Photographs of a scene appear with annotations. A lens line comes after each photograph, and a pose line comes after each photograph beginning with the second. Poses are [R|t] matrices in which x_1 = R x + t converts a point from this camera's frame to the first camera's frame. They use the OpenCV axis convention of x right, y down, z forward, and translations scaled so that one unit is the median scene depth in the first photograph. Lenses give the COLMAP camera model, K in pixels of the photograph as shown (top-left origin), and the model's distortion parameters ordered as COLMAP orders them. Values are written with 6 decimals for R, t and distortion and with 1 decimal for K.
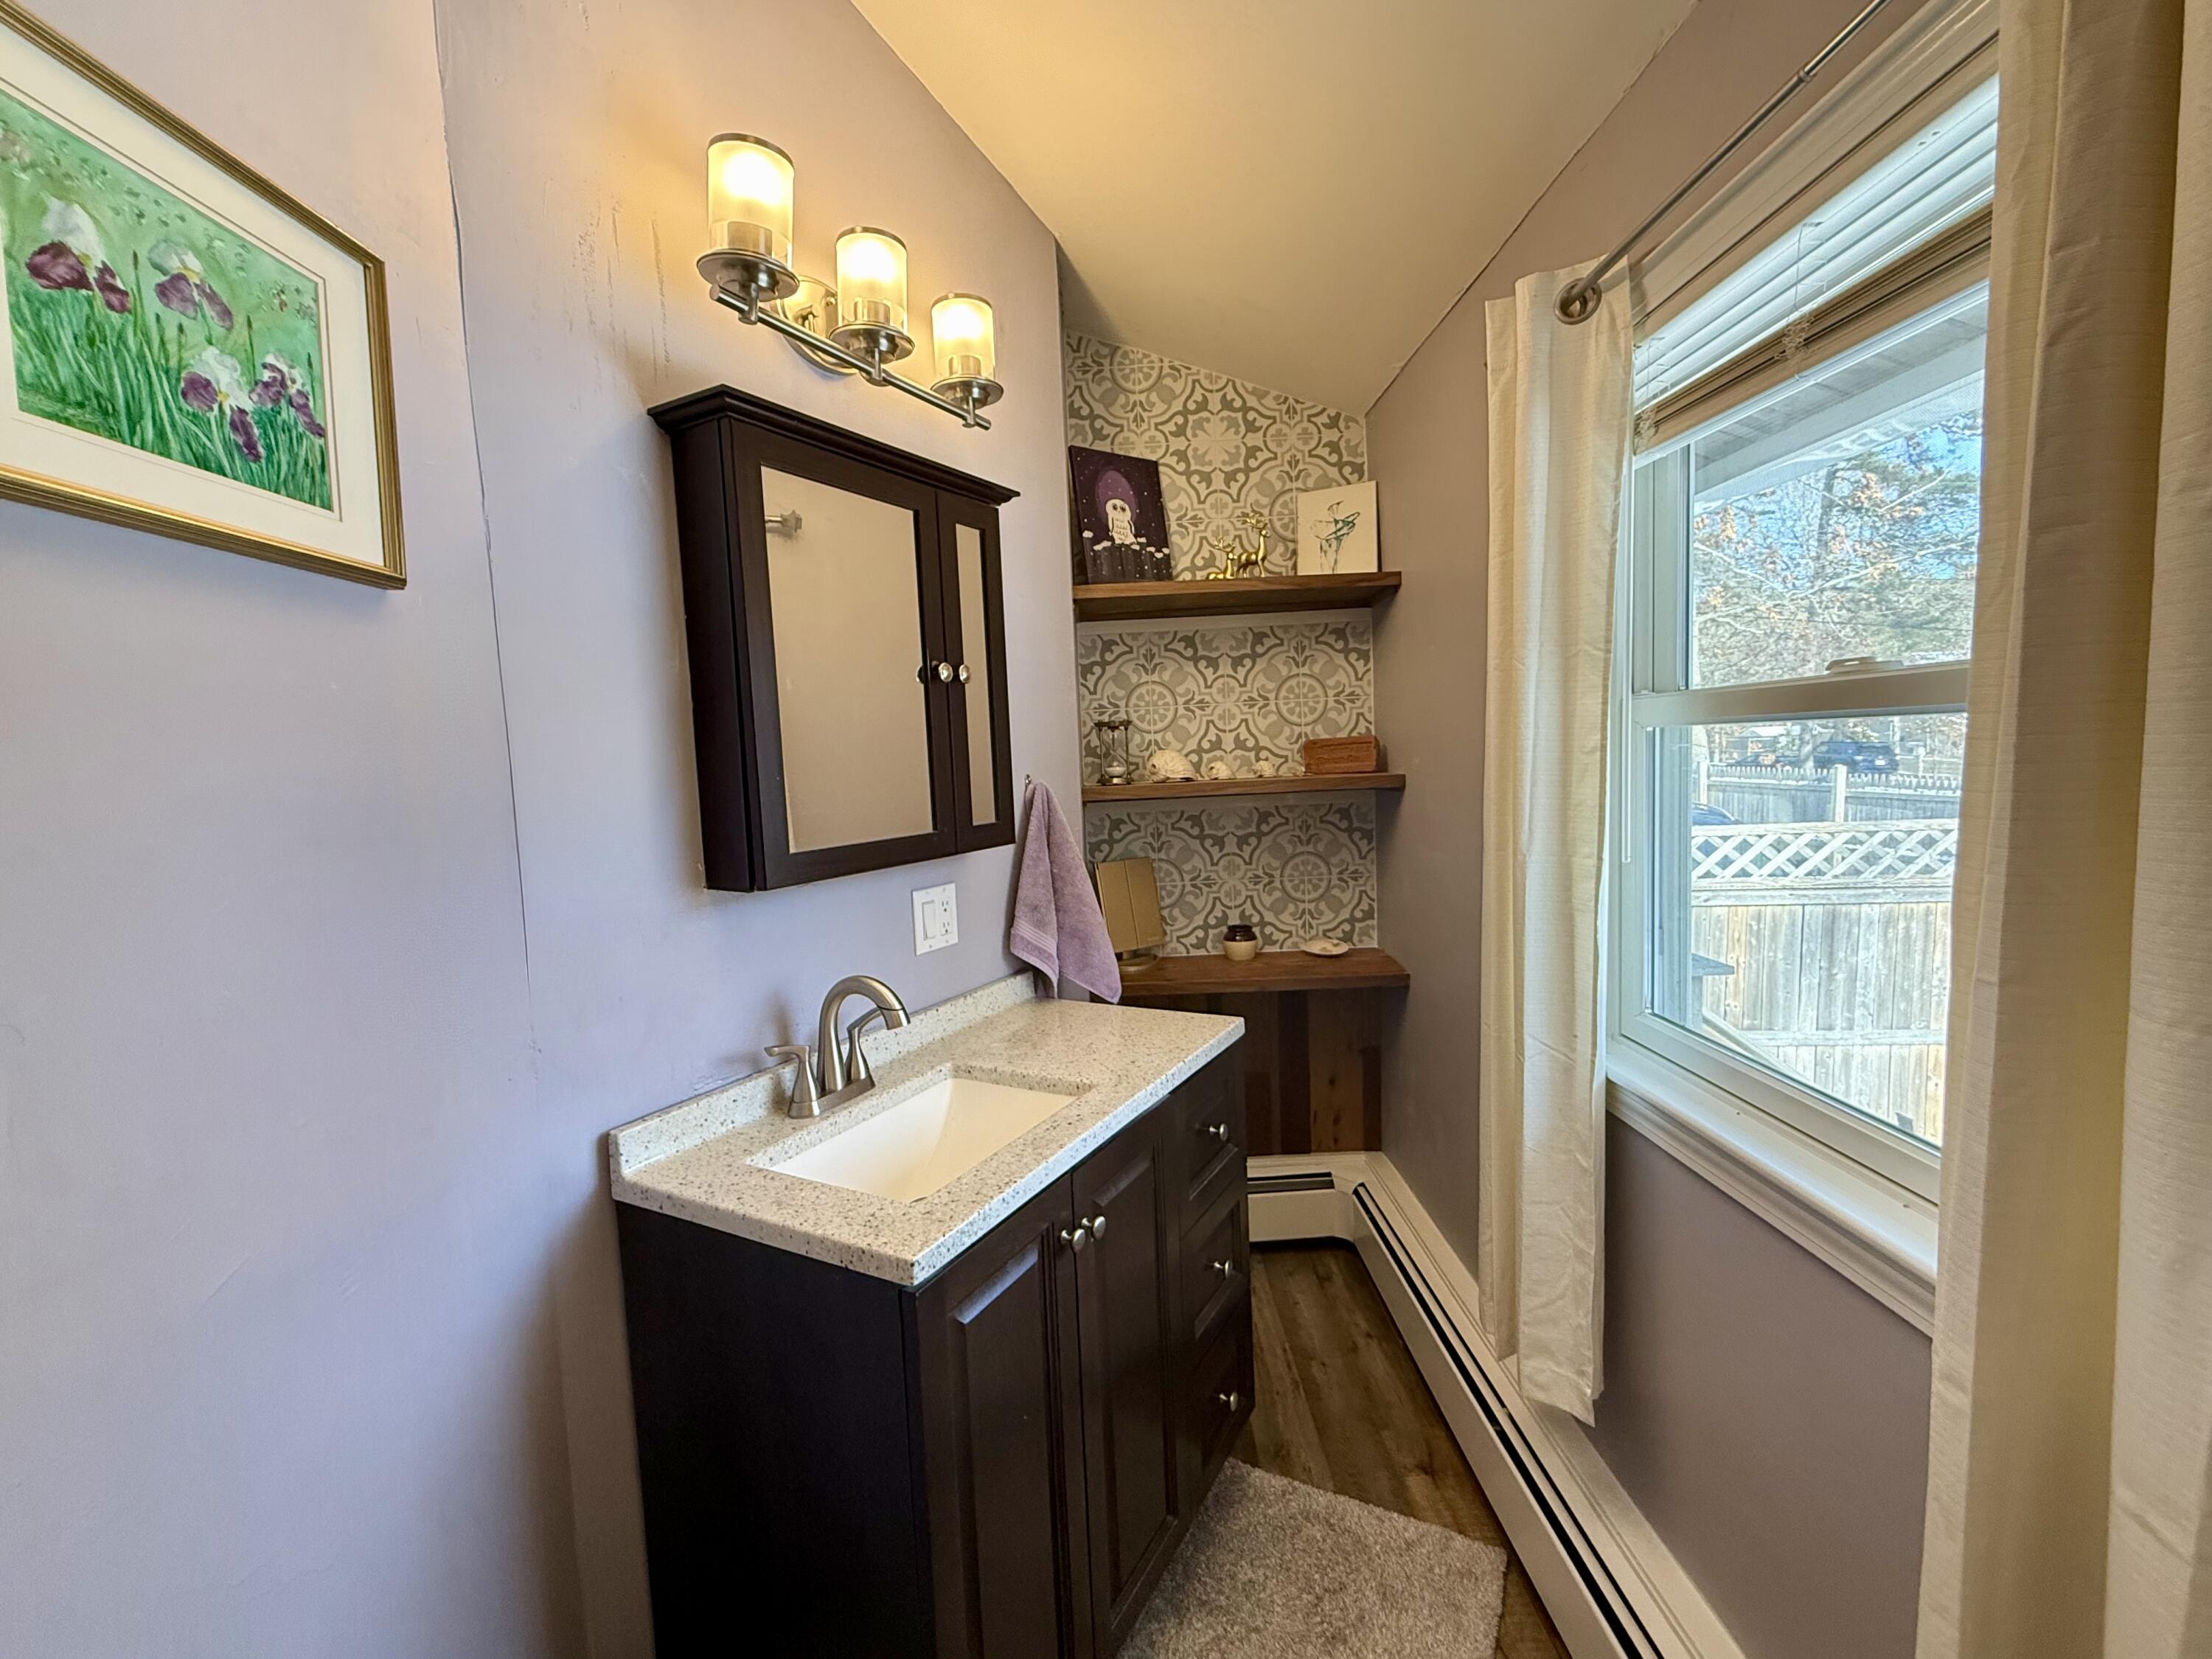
lens RADIAL K [[950.6, 0, 1109.9], [0, 950.6, 830.7], [0, 0, 1]] dist [-0.000898, 0.000259]
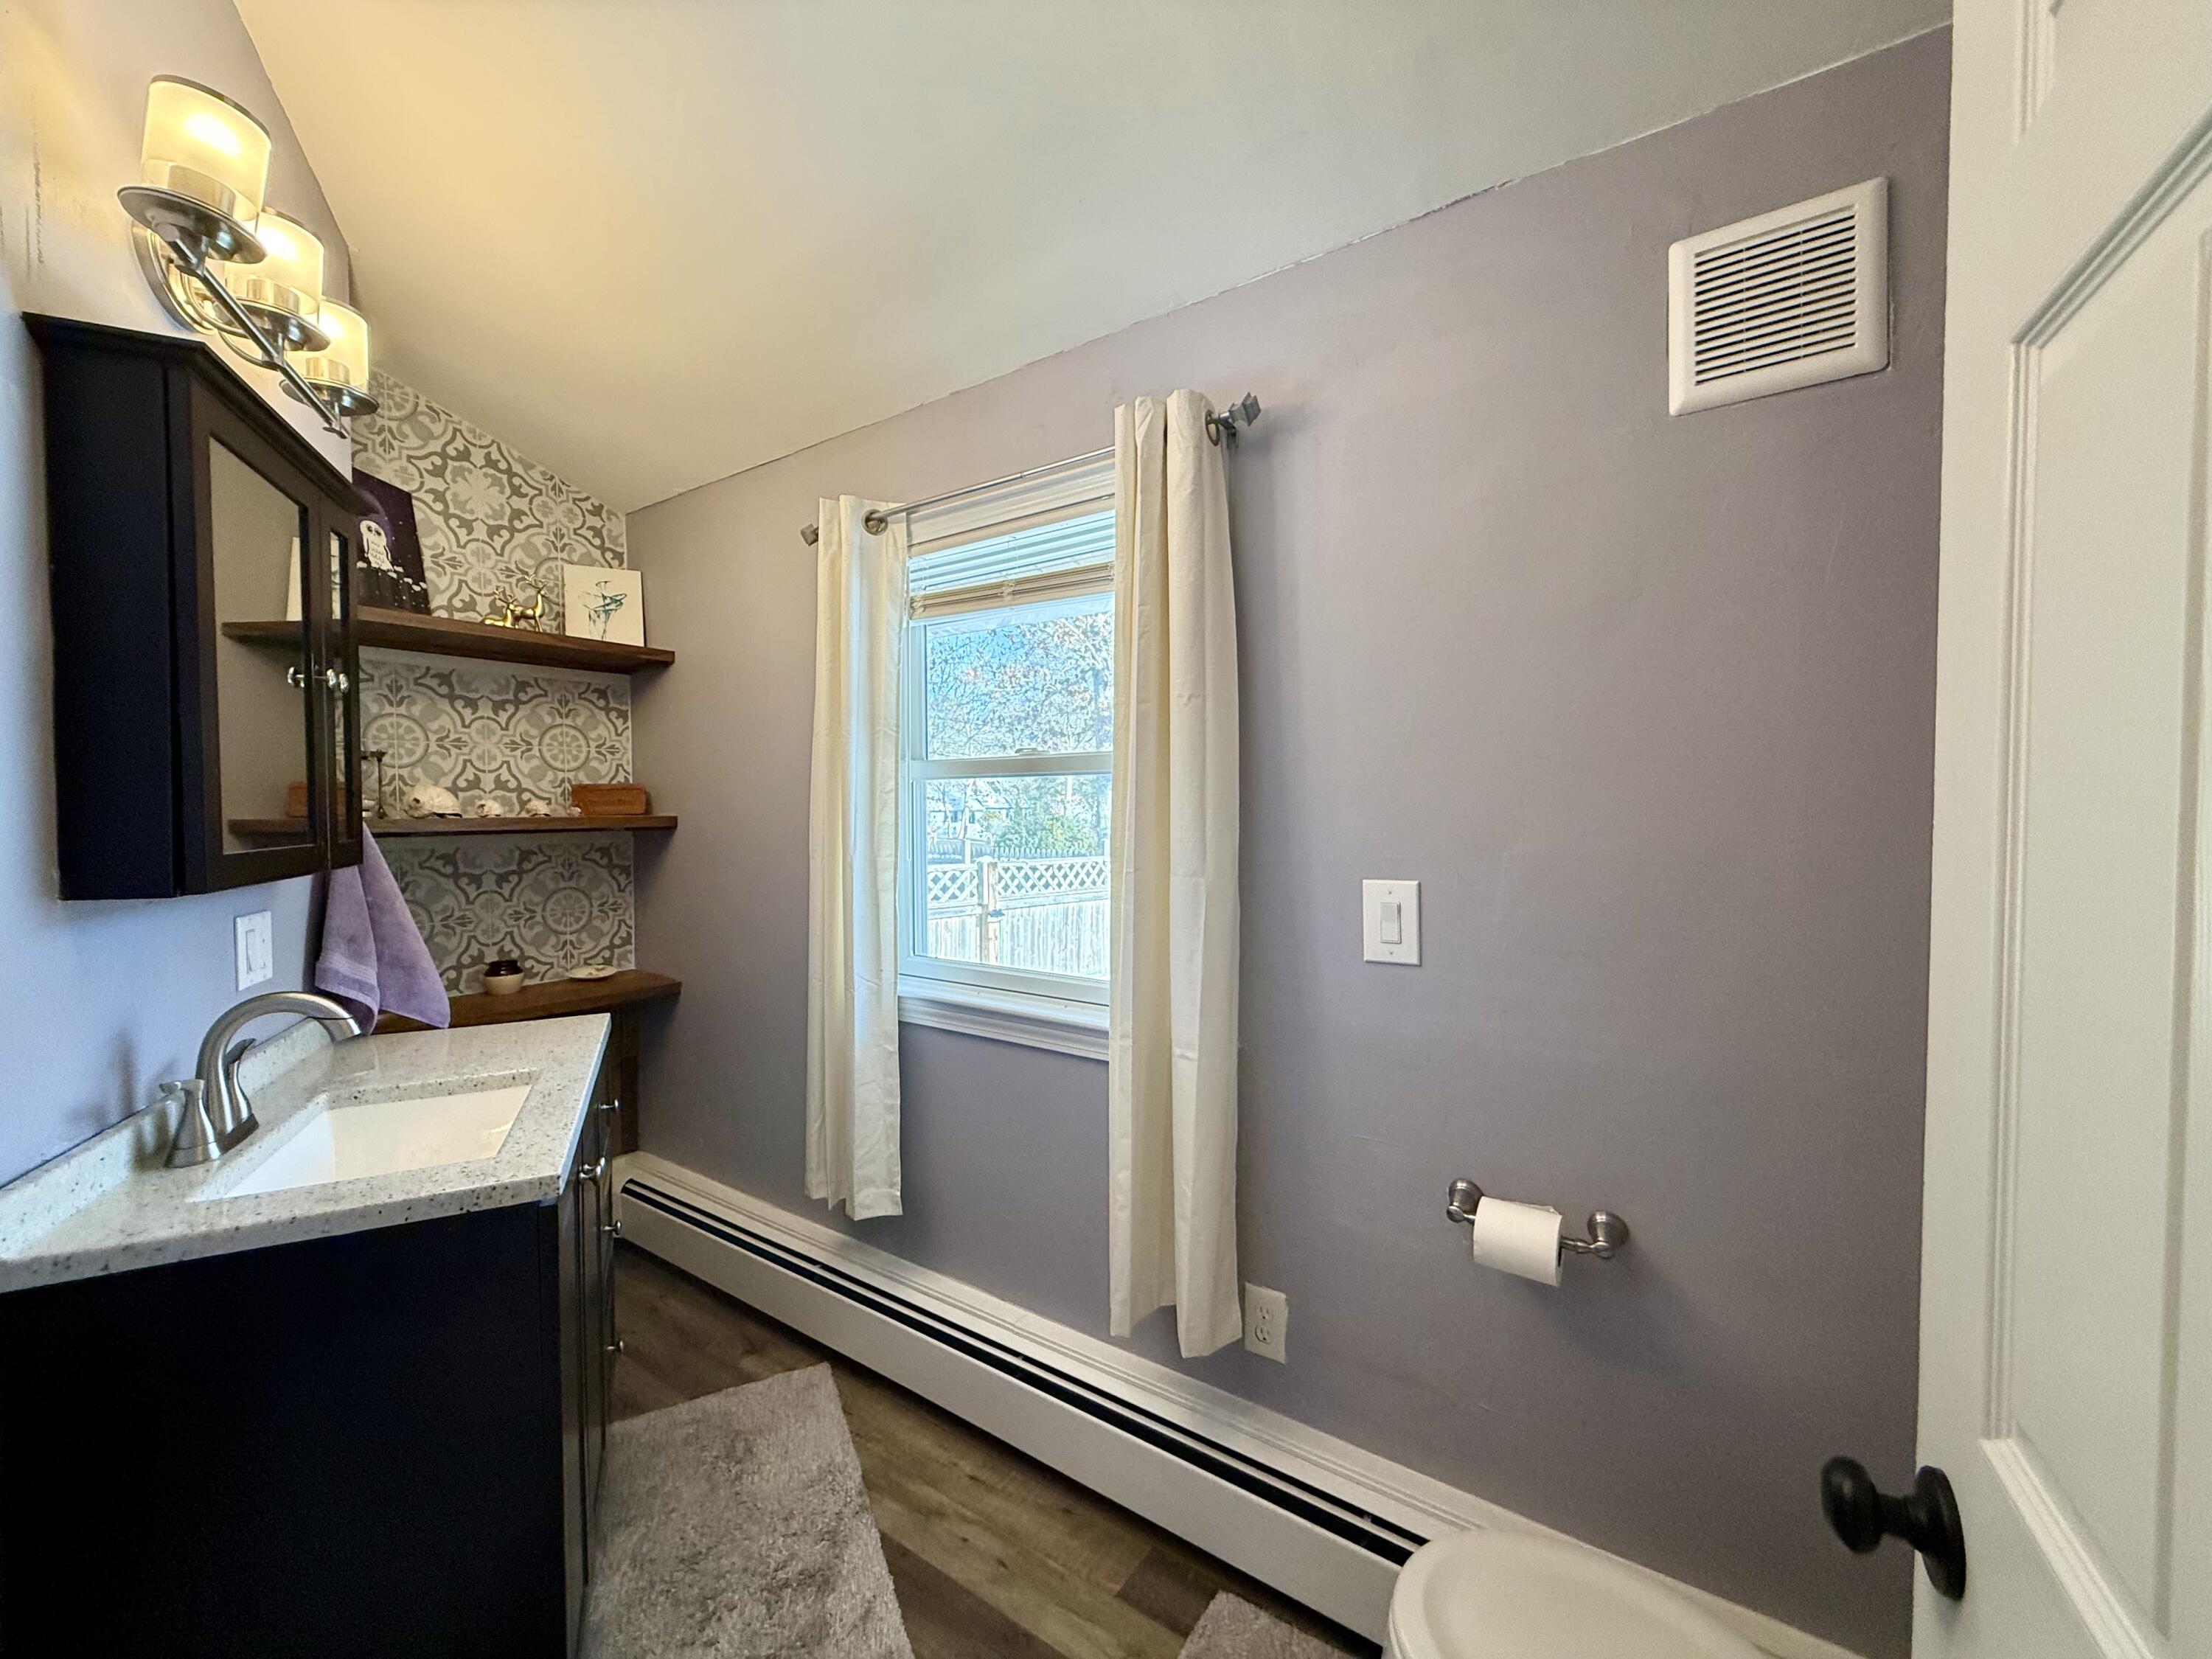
lens RADIAL K [[881.3, 0, 1092.8], [0, 881.3, 832.4], [0, 0, 1]] dist [0.001298, -0.000356]
pose [[0.584315, 0.018316, 0.811320, -0.485734], [0.044999, 0.997476, -0.054927, 0.077991], [-0.810278, 0.068603, 0.582016, -0.144135]]
